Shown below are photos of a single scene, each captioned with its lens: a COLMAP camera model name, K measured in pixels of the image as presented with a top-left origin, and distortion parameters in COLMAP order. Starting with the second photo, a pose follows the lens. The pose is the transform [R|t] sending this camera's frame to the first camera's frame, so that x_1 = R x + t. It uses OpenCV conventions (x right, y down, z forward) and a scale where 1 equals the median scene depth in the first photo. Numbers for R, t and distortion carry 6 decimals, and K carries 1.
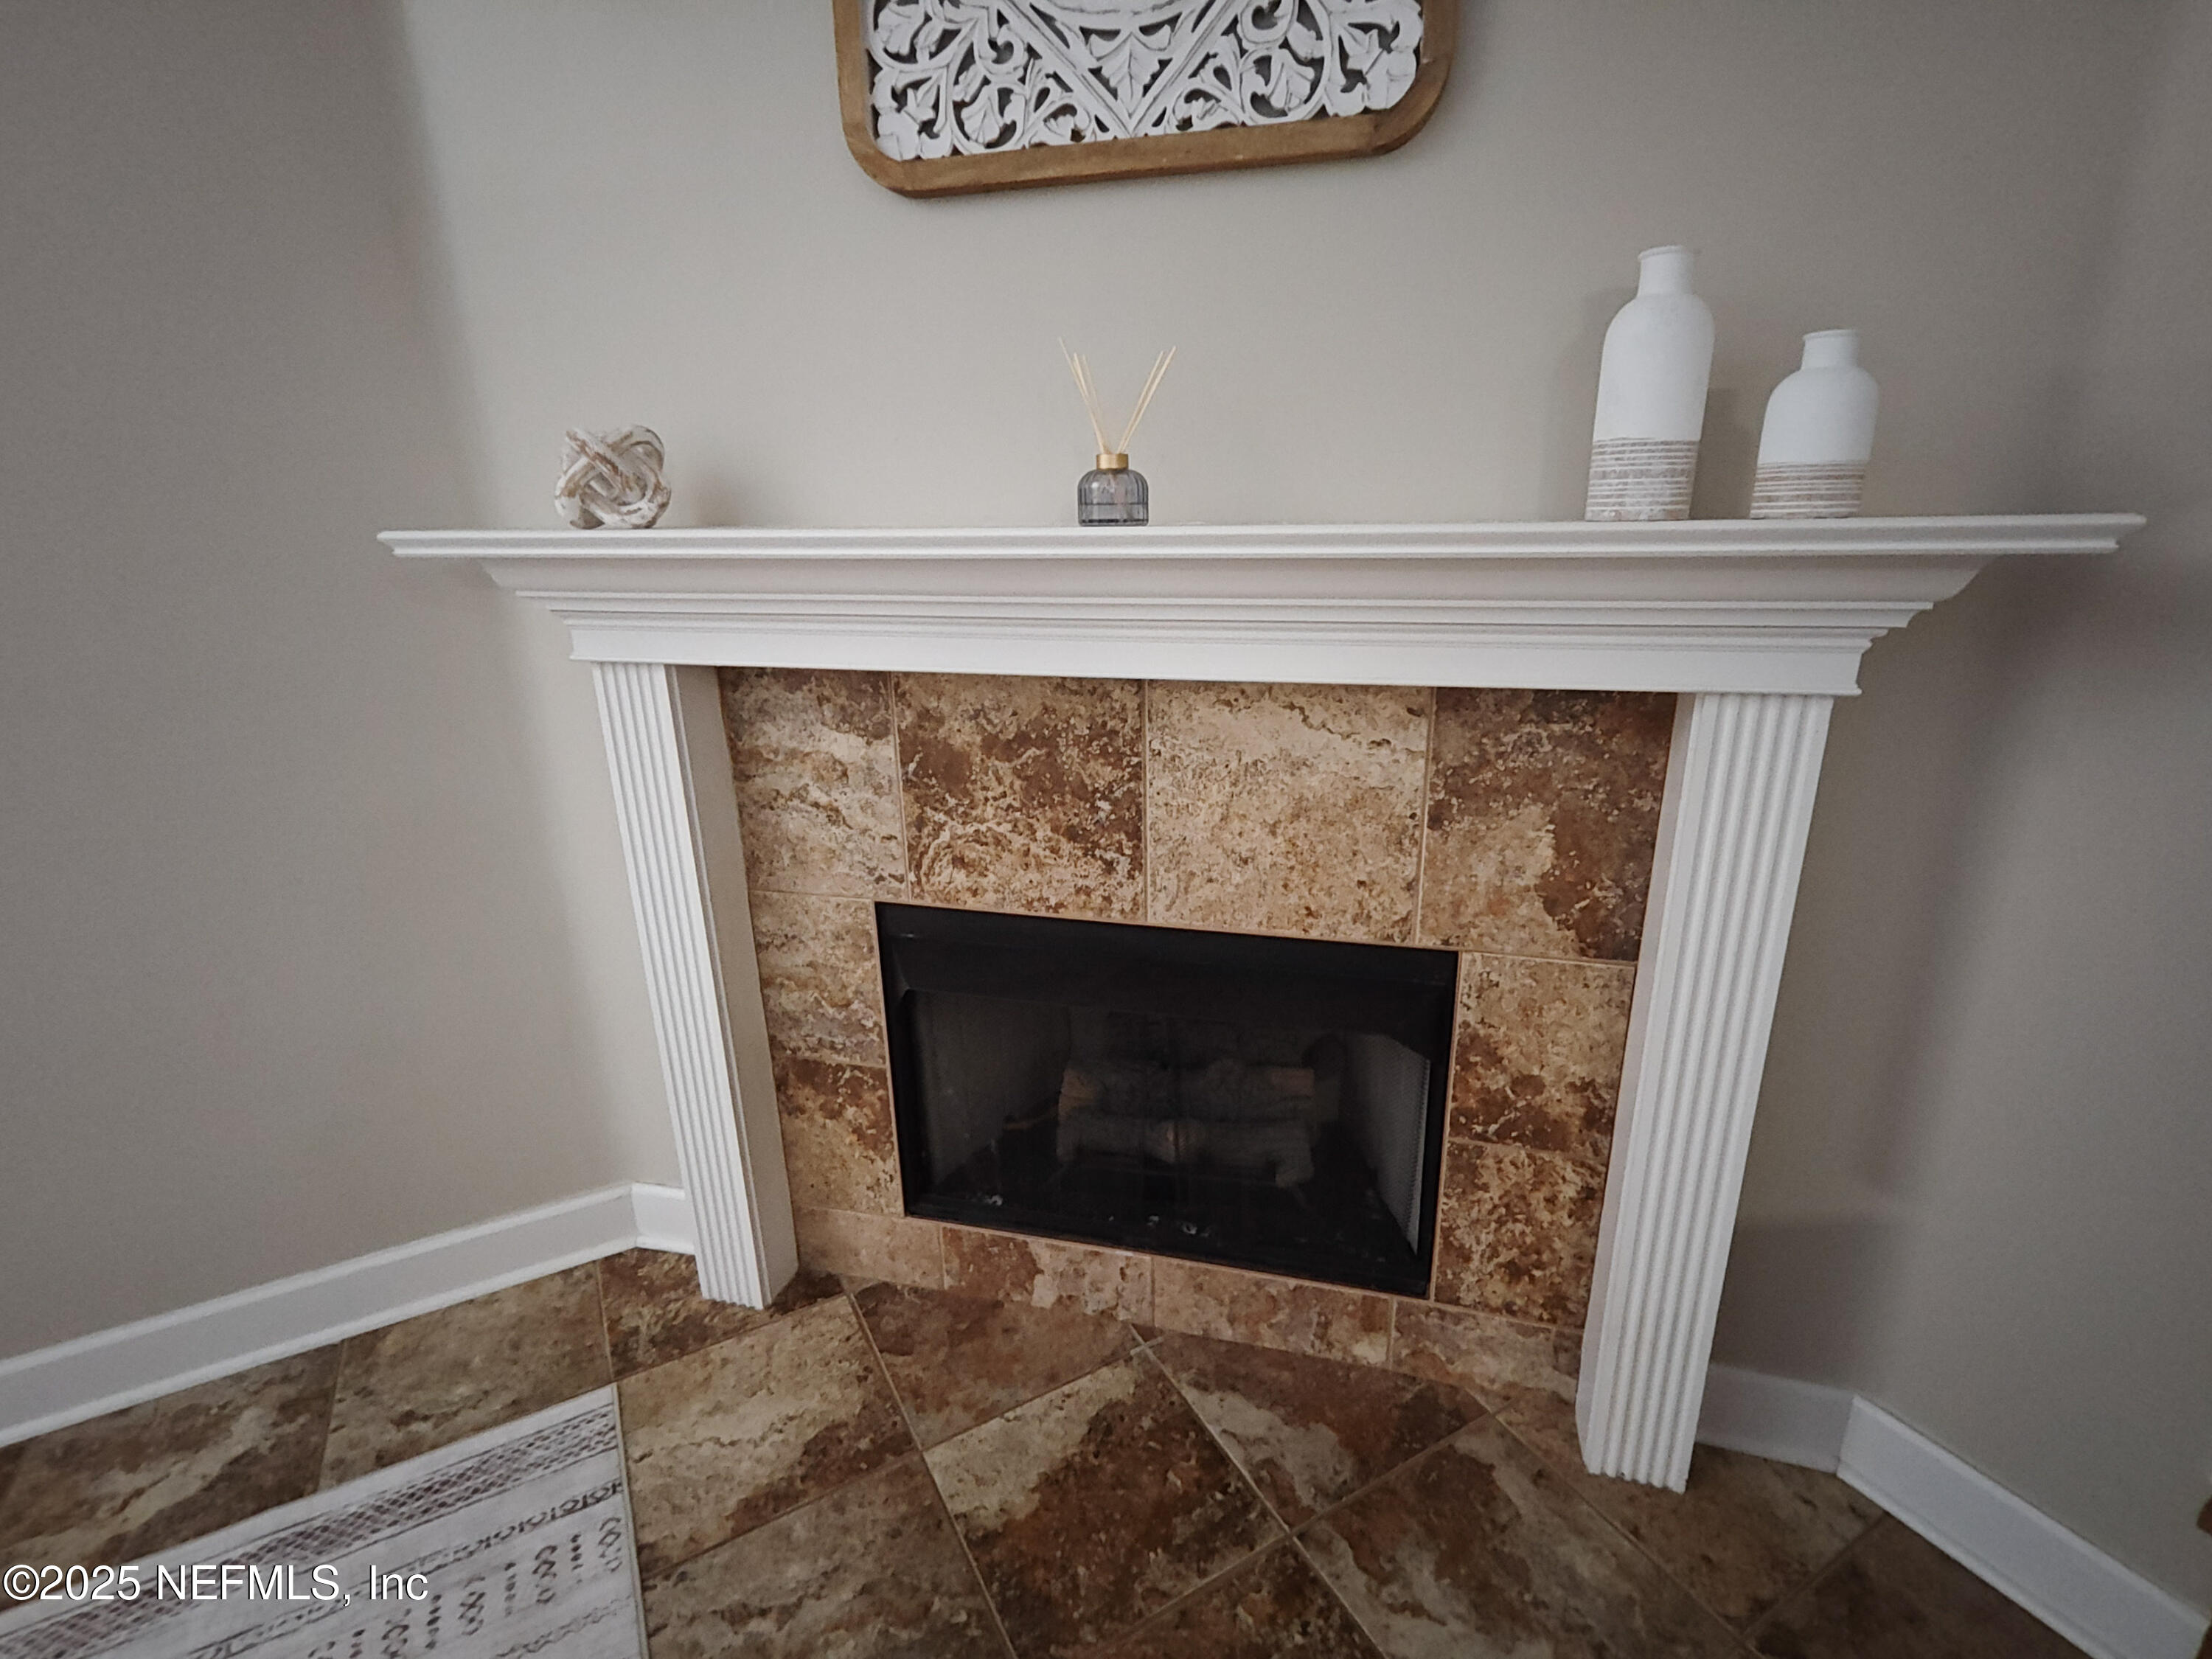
lens RADIAL K [[1069.5, 0, 1126.4], [0, 1069.5, 858.5], [0, 0, 1]] dist [0.001294, 0.004347]
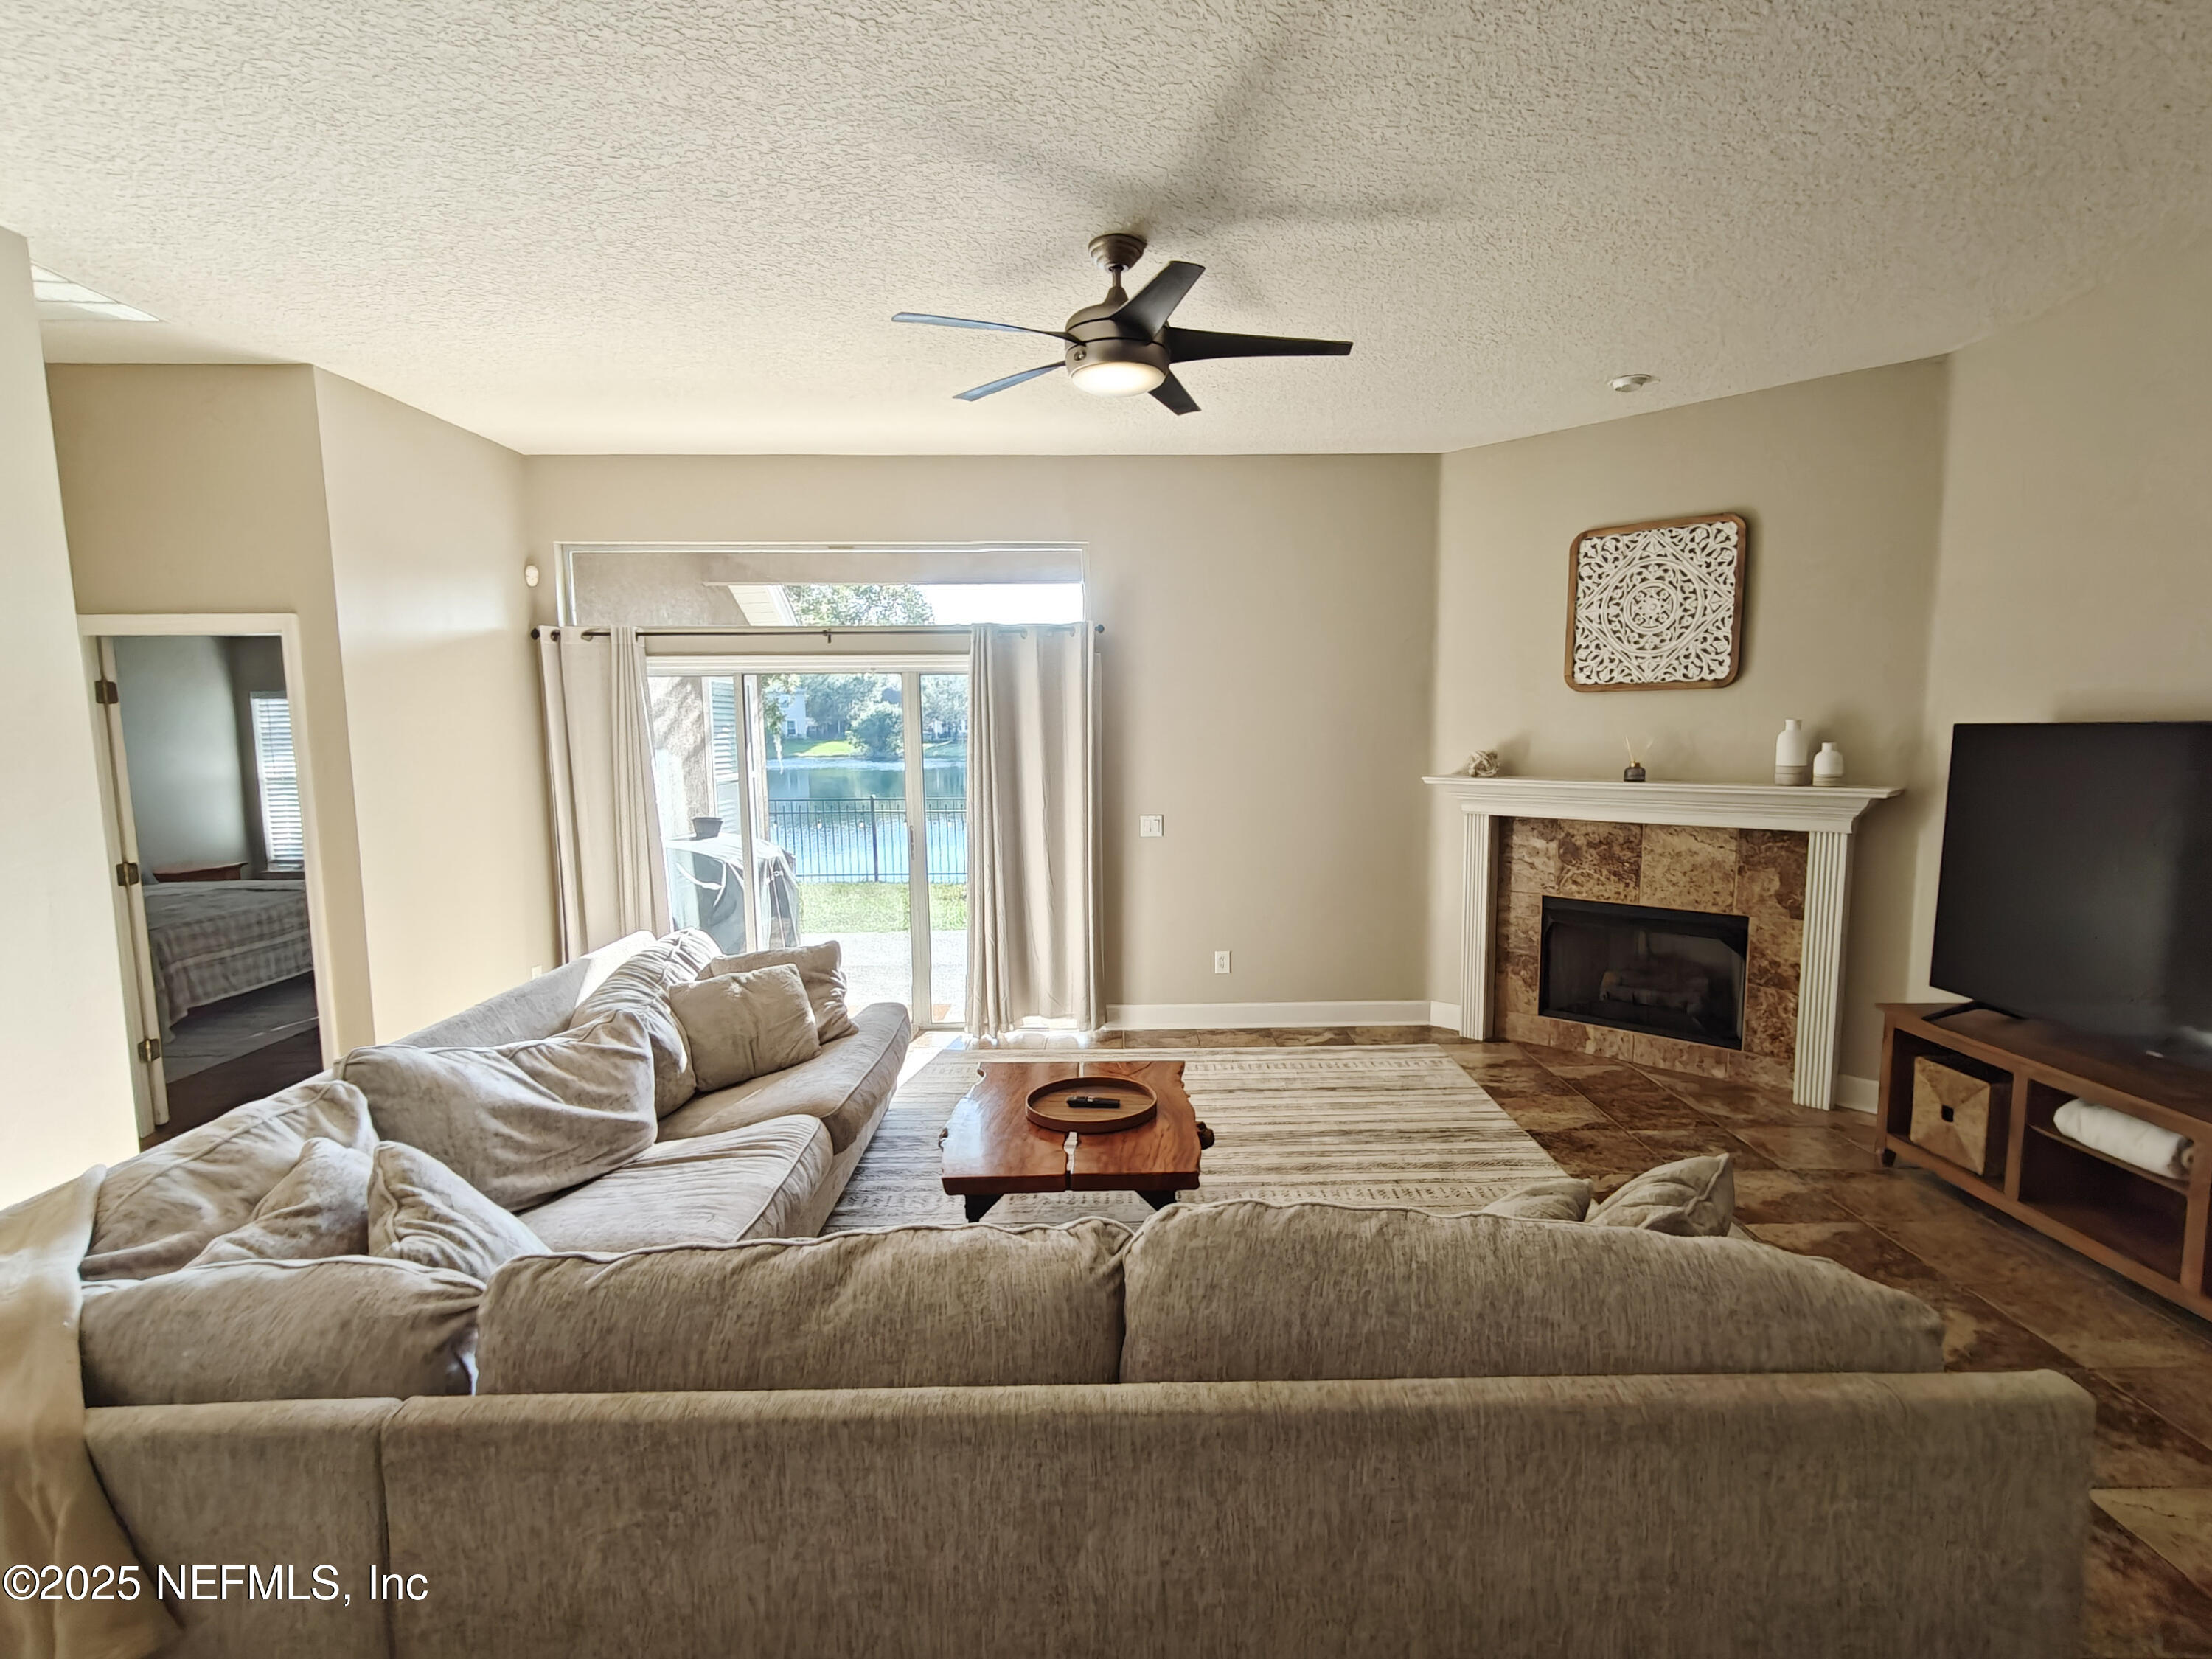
lens RADIAL K [[1069.5, 0, 1134.3], [0, 1069.5, 853.8], [0, 0, 1]] dist [0.001294, 0.004347]
pose [[0.878910, 0.063913, -0.472686, 0.192256], [-0.156961, 0.974545, -0.160081, 0.654397], [0.450422, 0.214890, 0.866569, -2.404598]]
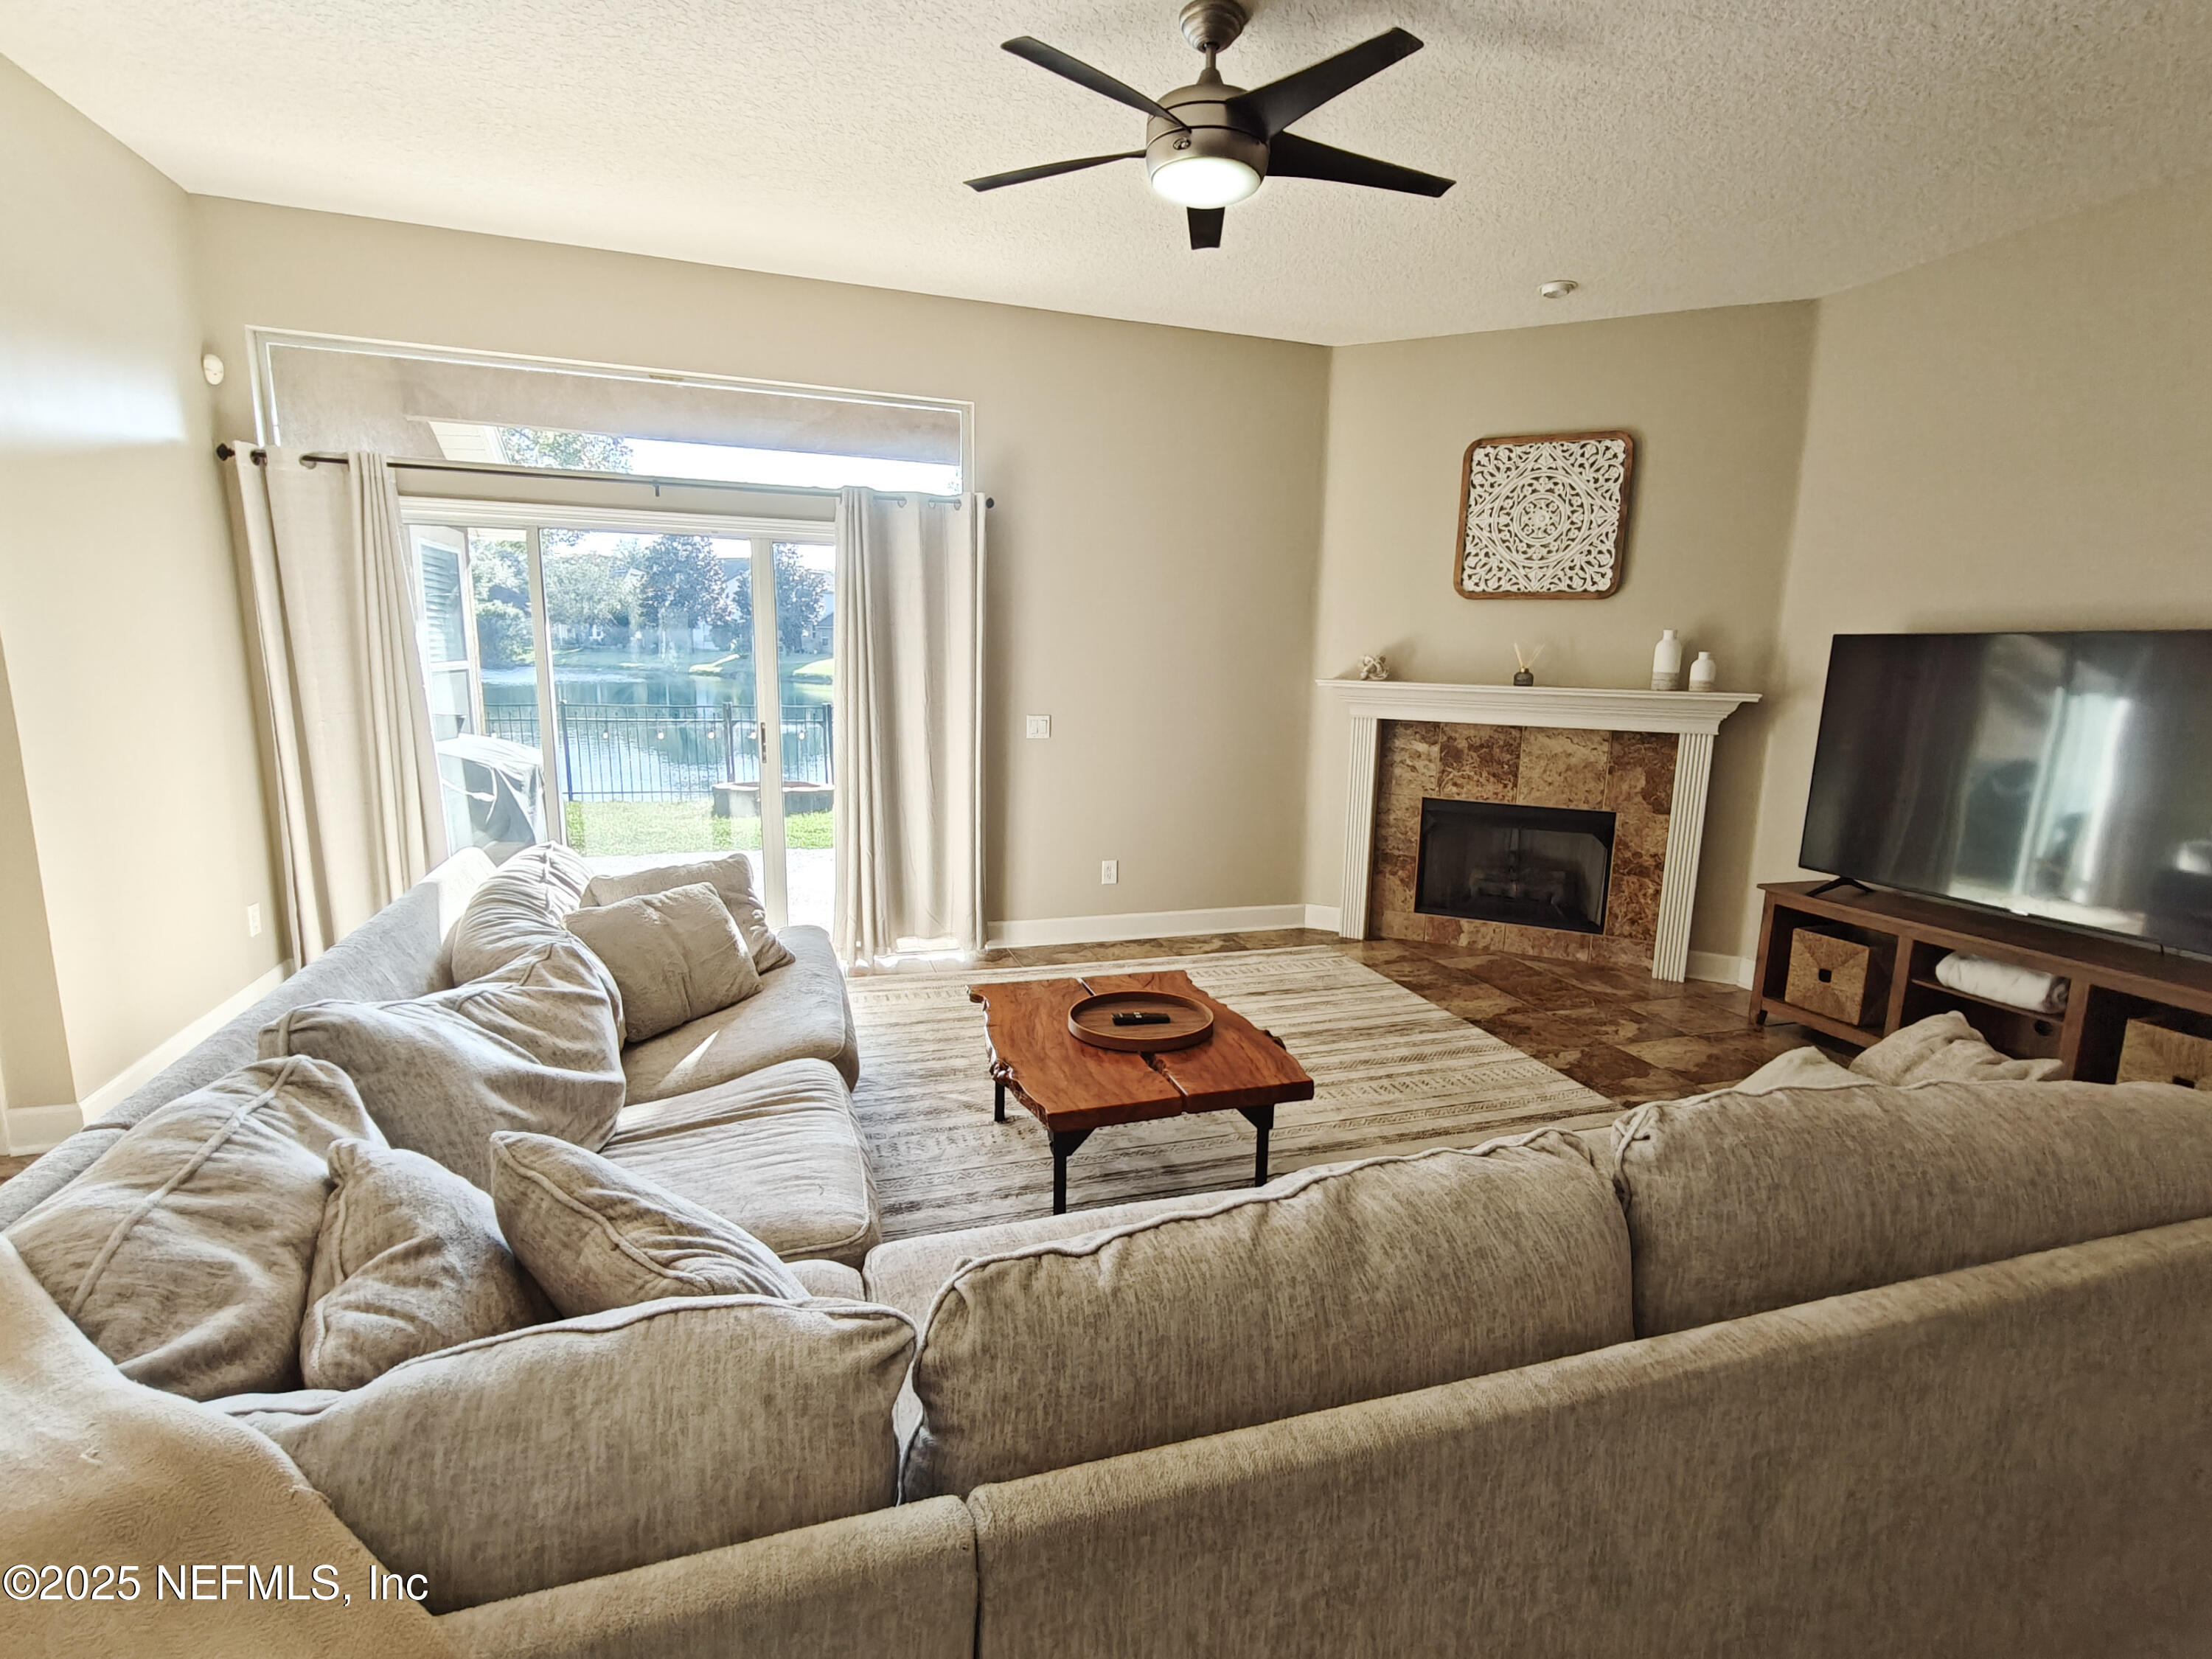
lens RADIAL K [[1069.5, 0, 1135.7], [0, 1069.5, 854.1], [0, 0, 1]] dist [0.001294, 0.004347]
pose [[0.981500, 0.073809, -0.176663, -0.546777], [-0.097462, 0.986819, -0.129191, 0.766545], [0.164799, 0.144019, 0.975756, -2.416324]]
